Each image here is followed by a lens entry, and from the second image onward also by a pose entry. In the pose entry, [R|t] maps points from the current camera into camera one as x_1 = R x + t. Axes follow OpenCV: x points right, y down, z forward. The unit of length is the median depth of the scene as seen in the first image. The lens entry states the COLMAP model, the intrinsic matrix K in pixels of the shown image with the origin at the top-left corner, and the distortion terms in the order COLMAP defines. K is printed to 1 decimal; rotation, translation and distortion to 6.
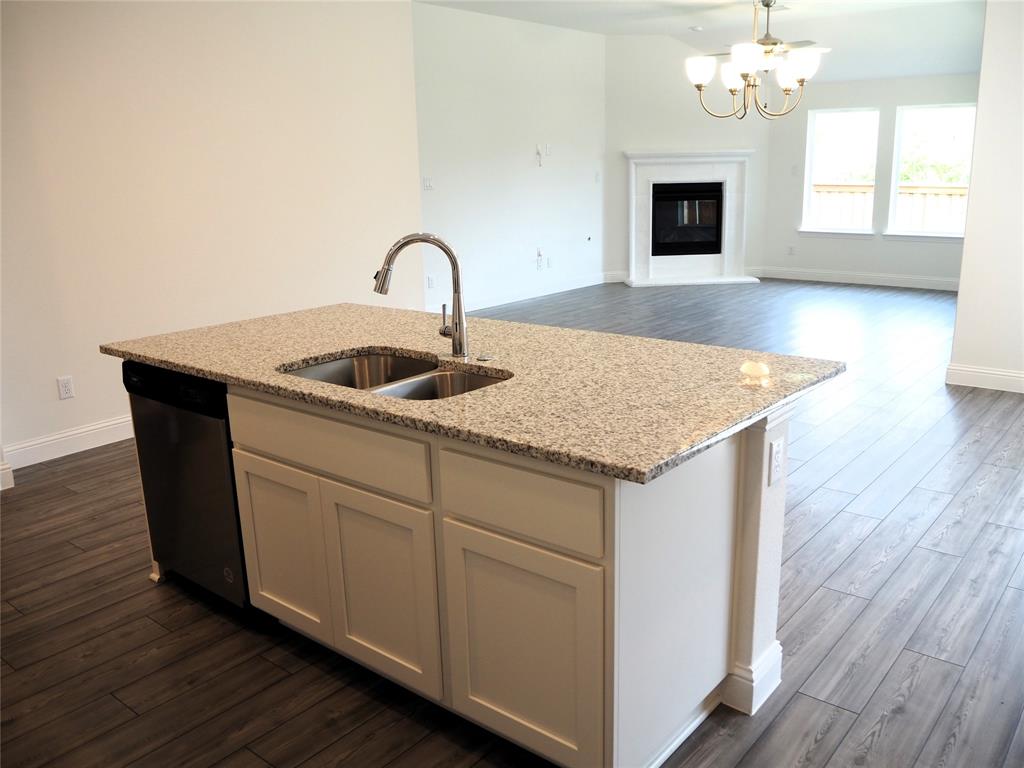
lens RADIAL K [[861.1, 0, 516.5], [0, 861.1, 379.7], [0, 0, 1]] dist [-0.071280, 0.048869]
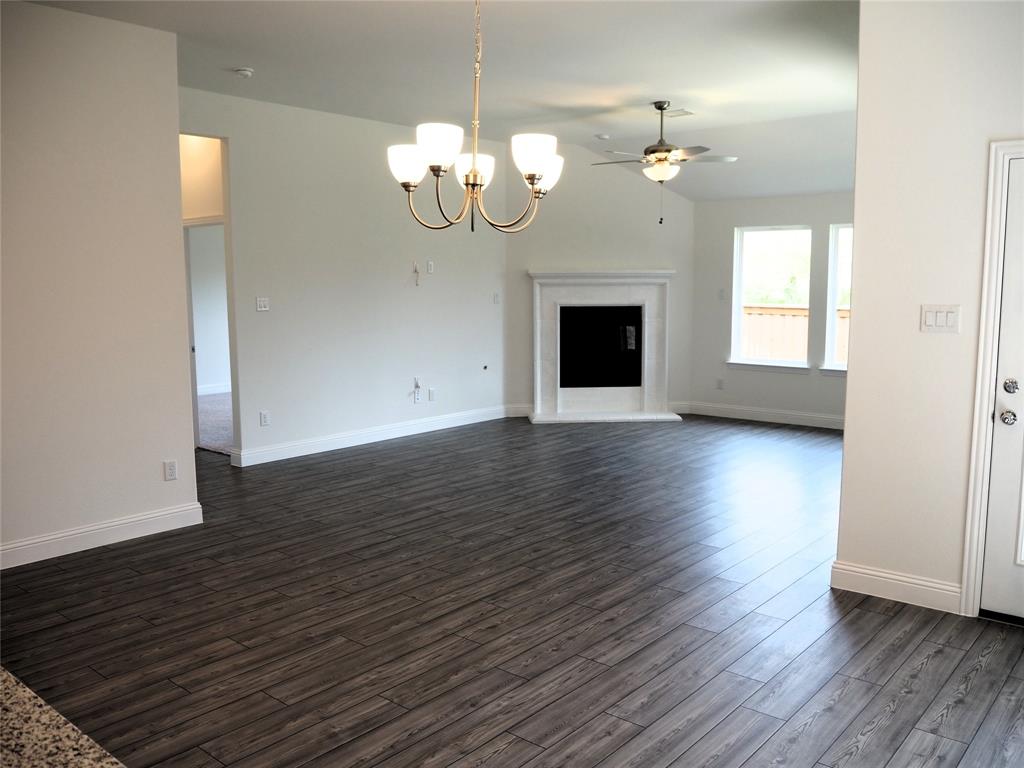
lens RADIAL K [[861.1, 0, 516.5], [0, 861.1, 379.7], [0, 0, 1]] dist [-0.071280, 0.048869]
pose [[0.999680, 0.020502, -0.014824, 0.129493], [-0.022238, 0.991475, -0.128389, -0.039540], [0.012065, 0.128678, 0.991613, 0.130406]]
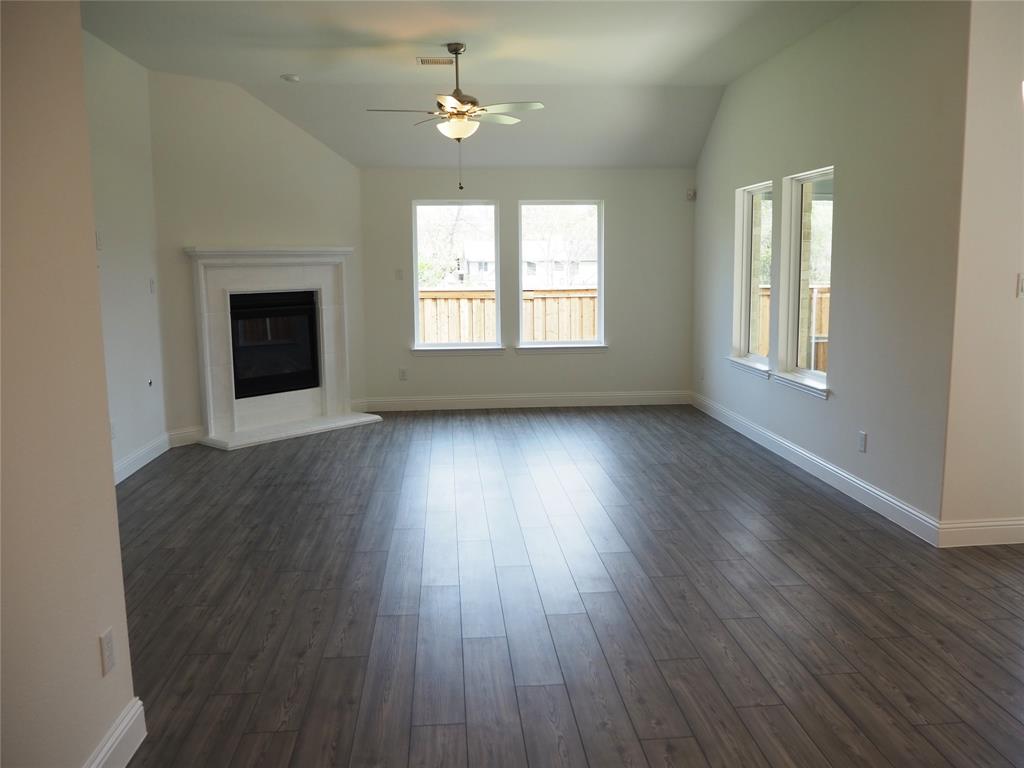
lens RADIAL K [[861.1, 0, 516.5], [0, 861.1, 379.7], [0, 0, 1]] dist [-0.071280, 0.048869]
pose [[0.720226, -0.080359, 0.689070, -0.150353], [0.162392, 0.985201, -0.054841, -0.088815], [-0.674465, 0.151398, 0.722617, 0.369449]]
